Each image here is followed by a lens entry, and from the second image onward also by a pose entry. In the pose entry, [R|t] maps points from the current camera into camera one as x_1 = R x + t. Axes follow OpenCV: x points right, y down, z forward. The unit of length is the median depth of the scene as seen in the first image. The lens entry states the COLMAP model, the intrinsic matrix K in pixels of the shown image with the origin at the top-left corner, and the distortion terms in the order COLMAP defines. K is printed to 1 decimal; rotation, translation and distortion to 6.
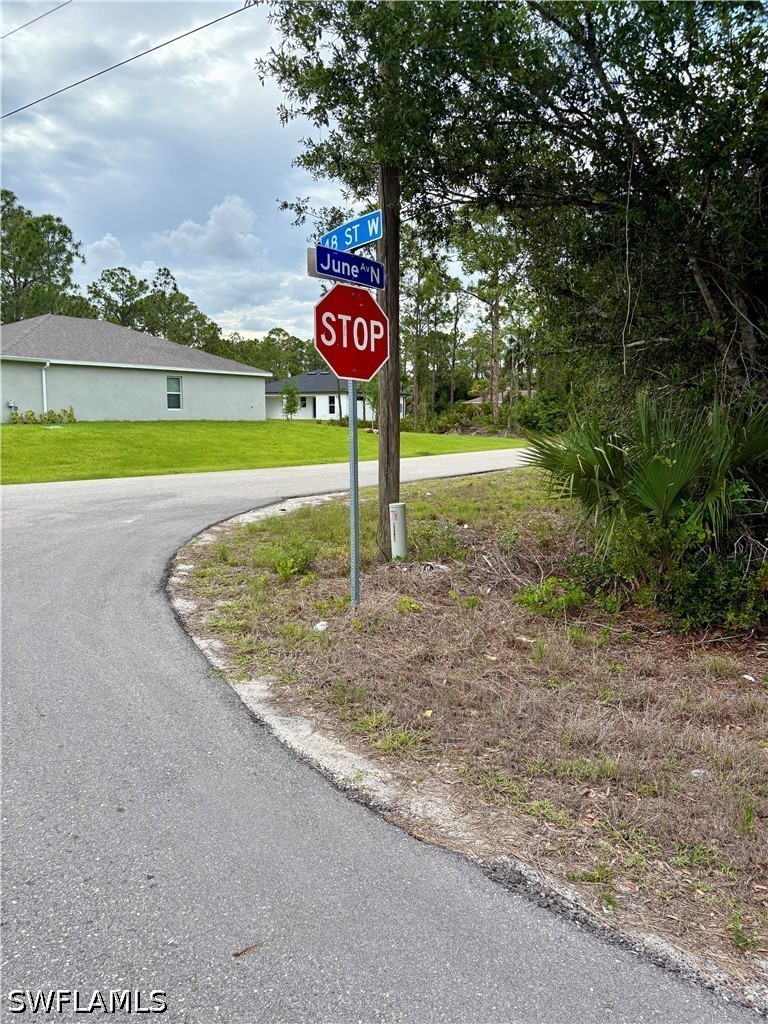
lens RADIAL K [[782.8, 0, 385.4], [0, 782.8, 520.1], [0, 0, 1]] dist [0.018868, -0.027840]
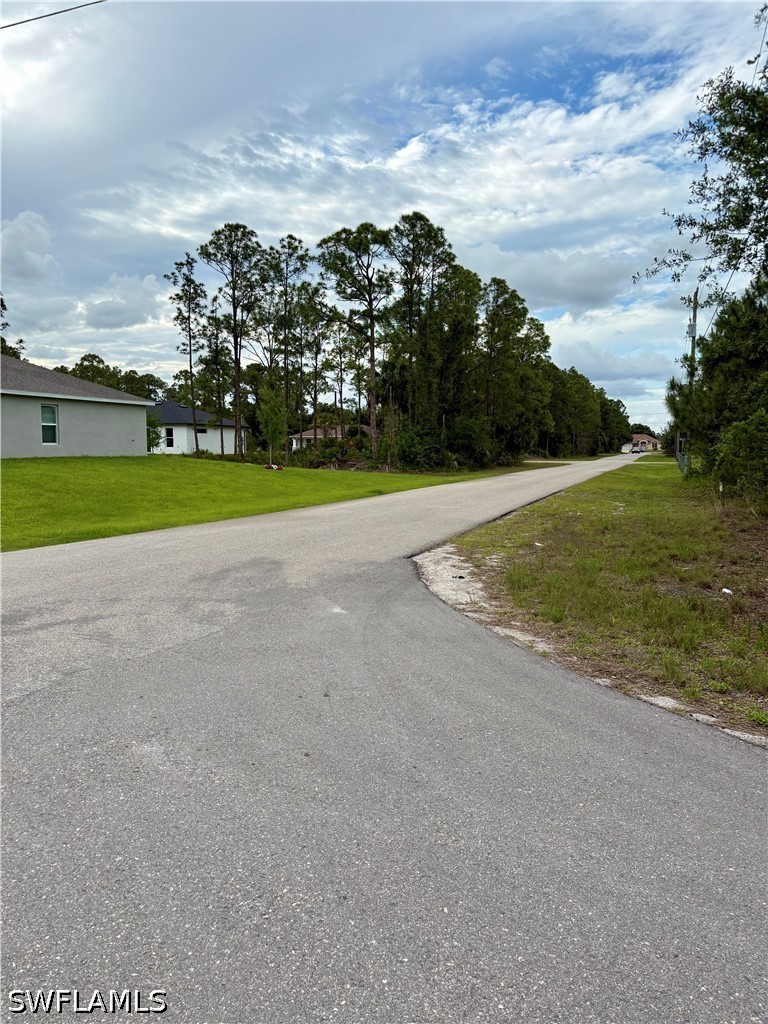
lens RADIAL K [[782.8, 0, 379.5], [0, 782.8, 515.9], [0, 0, 1]] dist [0.018868, -0.027840]
pose [[0.970400, -0.020286, 0.240651, -0.086537], [0.031403, 0.998605, -0.042452, -0.012230], [-0.239454, 0.048752, 0.969683, 0.074359]]
